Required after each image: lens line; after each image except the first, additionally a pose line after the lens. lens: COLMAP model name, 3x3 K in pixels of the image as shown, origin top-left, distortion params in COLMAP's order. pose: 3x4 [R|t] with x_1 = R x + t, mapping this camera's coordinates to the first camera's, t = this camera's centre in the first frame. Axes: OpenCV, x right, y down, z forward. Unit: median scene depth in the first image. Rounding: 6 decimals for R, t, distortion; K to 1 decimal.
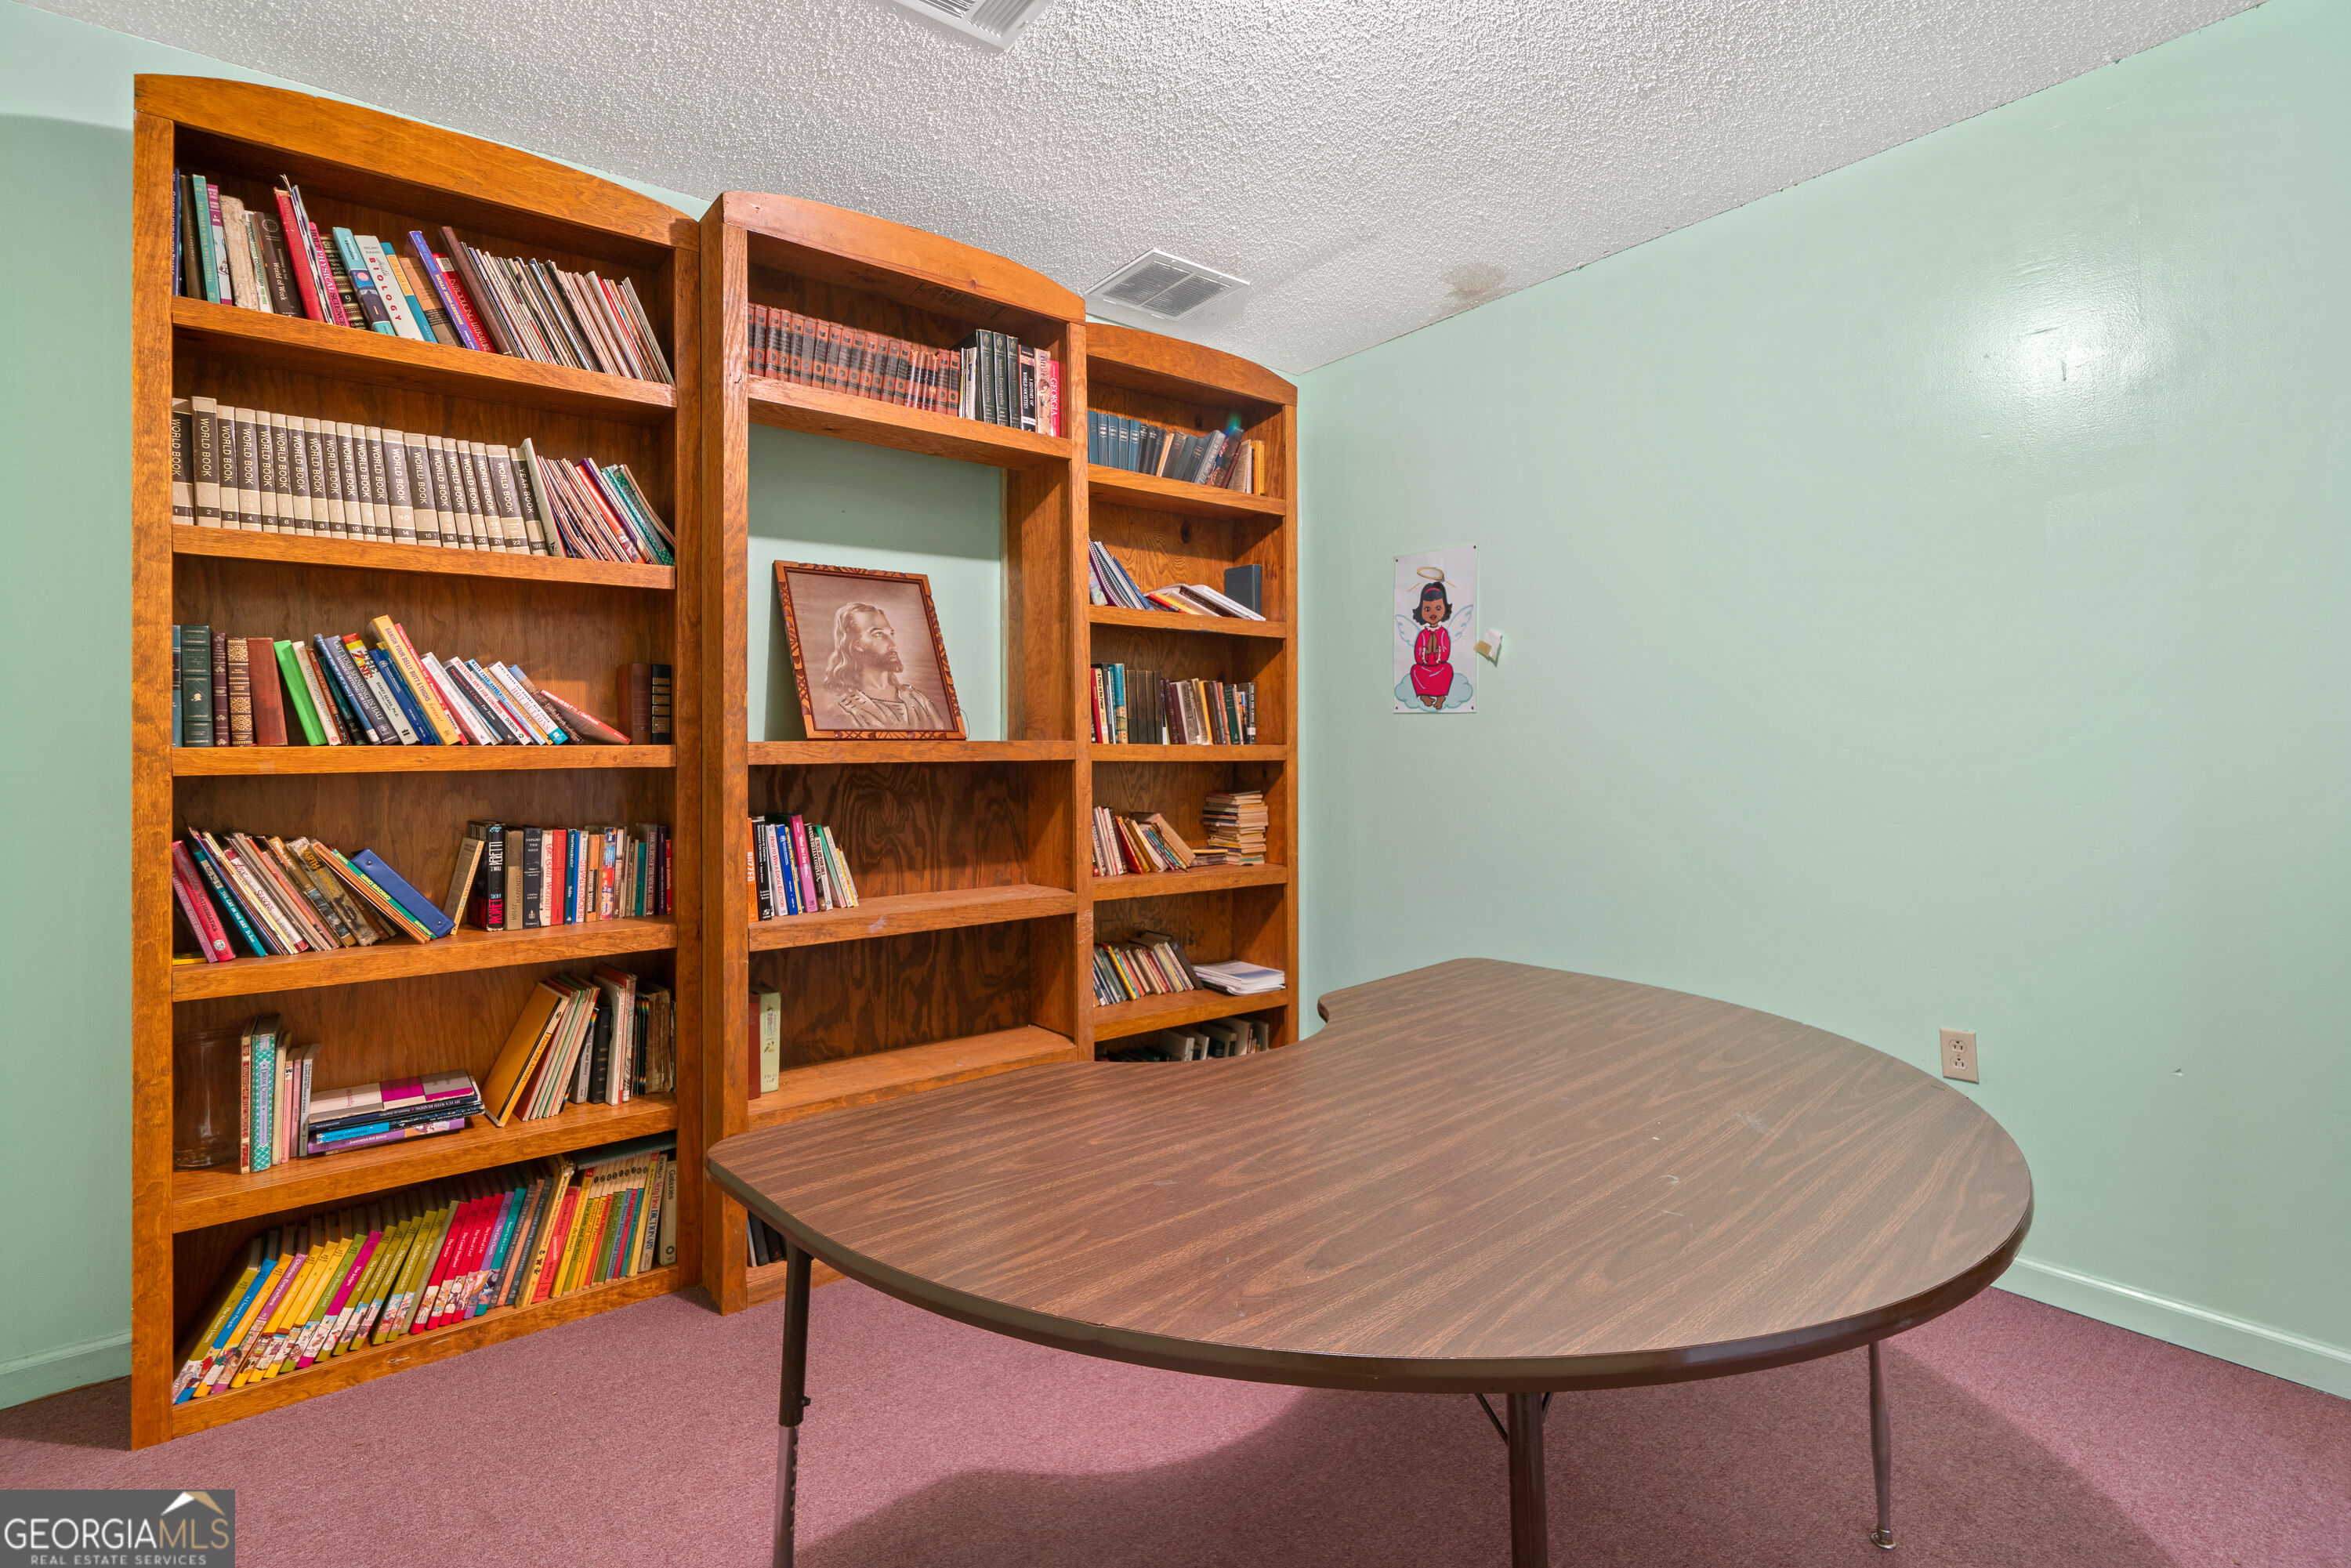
lens RADIAL K [[1067.2, 0, 1175.5], [0, 1067.2, 766.3], [0, 0, 1]] dist [-0.000839, -0.000611]
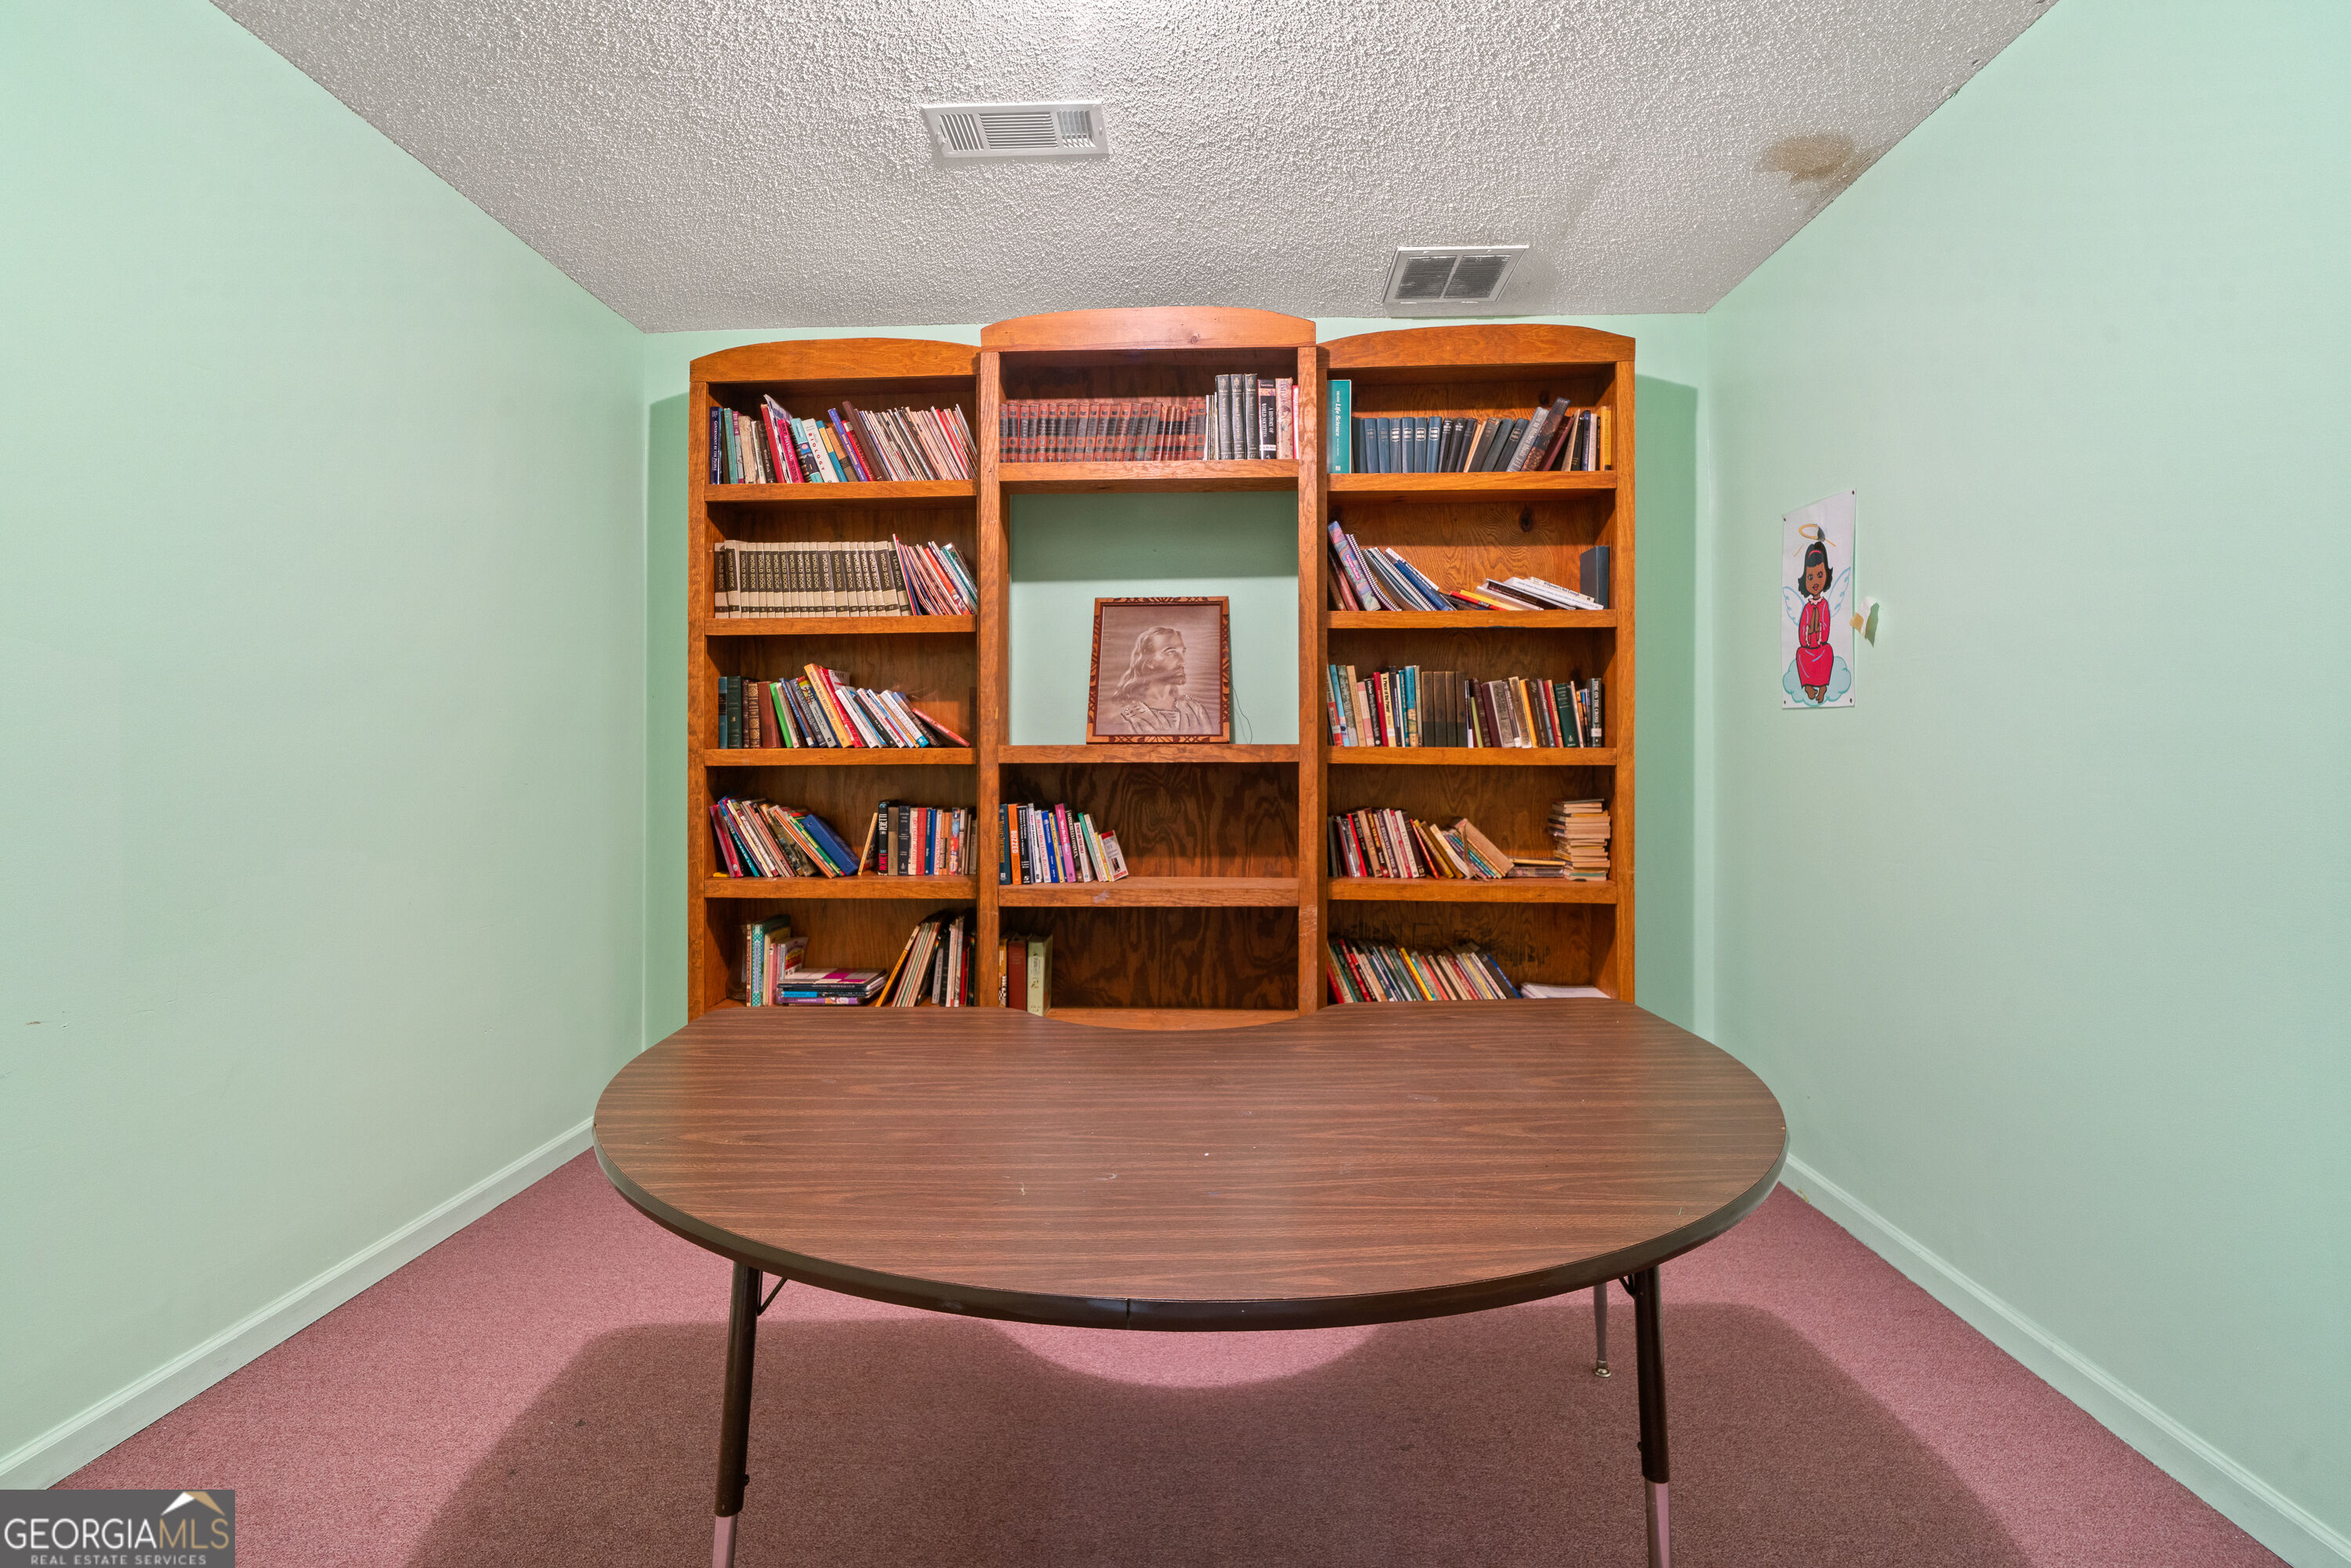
lens RADIAL K [[1062.3, 0, 1171.9], [0, 1062.3, 778.3], [0, 0, 1]] dist [-0.000935, -0.000326]
pose [[0.769104, 0.019060, -0.638839, 0.487536], [-0.012867, 0.999814, 0.014339, -0.003360], [0.638994, -0.002809, 0.769207, 0.111242]]
